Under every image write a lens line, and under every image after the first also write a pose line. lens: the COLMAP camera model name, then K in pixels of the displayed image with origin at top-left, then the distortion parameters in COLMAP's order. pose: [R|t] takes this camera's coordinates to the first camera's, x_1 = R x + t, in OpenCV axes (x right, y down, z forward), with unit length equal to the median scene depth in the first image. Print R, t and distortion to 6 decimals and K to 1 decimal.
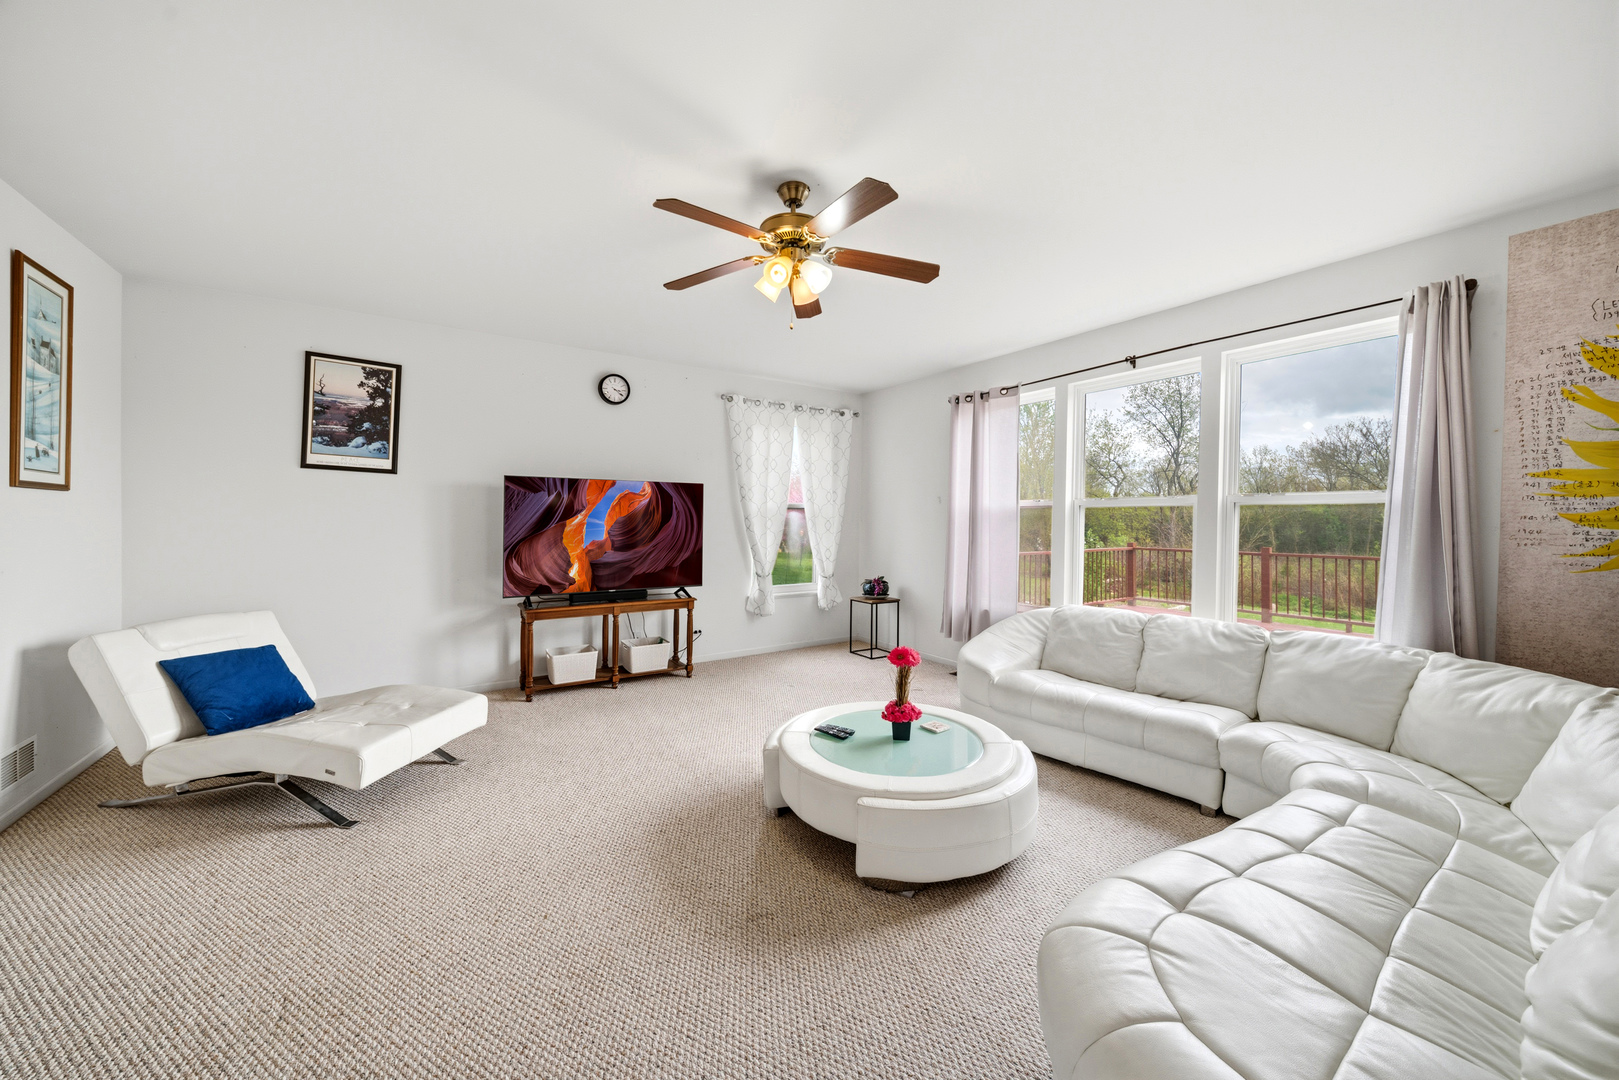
lens RADIAL K [[577.8, 0, 809.5], [0, 577.8, 540.0], [0, 0, 1]] dist [-0.001072, -0.000427]
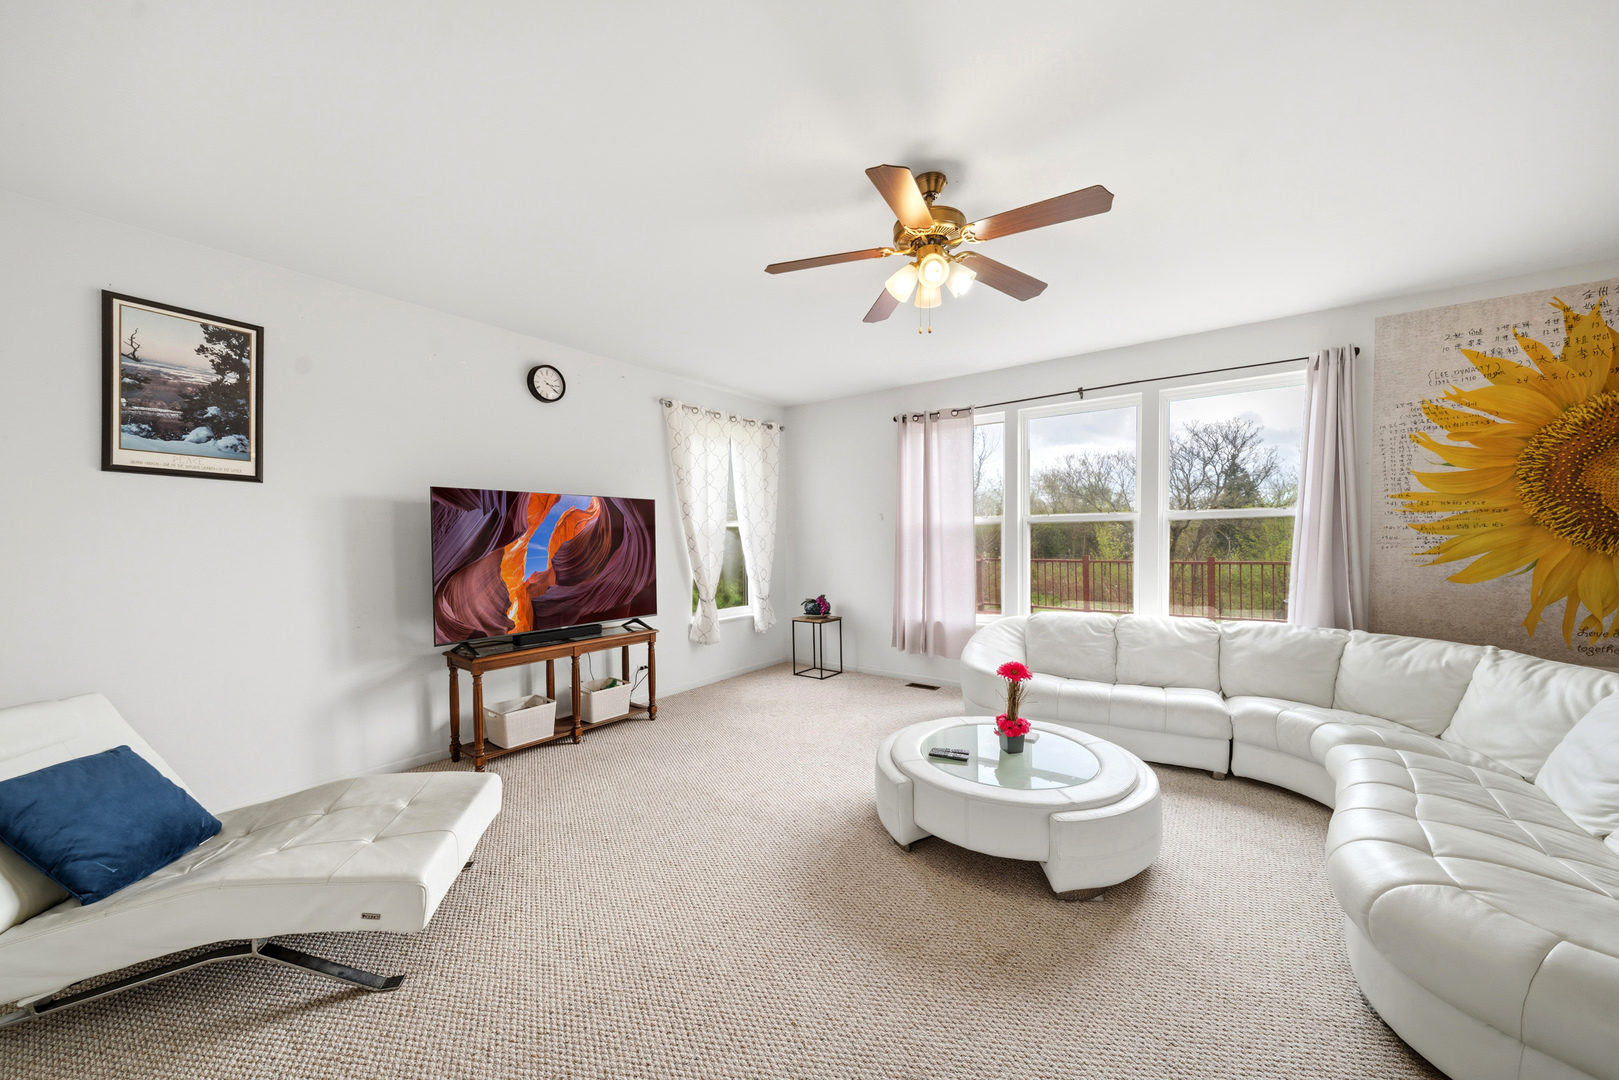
lens RADIAL K [[584.2, 0, 808.4], [0, 584.2, 570.4], [0, 0, 1]] dist [-0.001307, -0.000477]
pose [[0.940399, -0.034922, 0.338277, -0.339982], [0.027972, 0.999286, 0.025401, -0.007042], [-0.338922, -0.014425, 0.940704, 0.106801]]
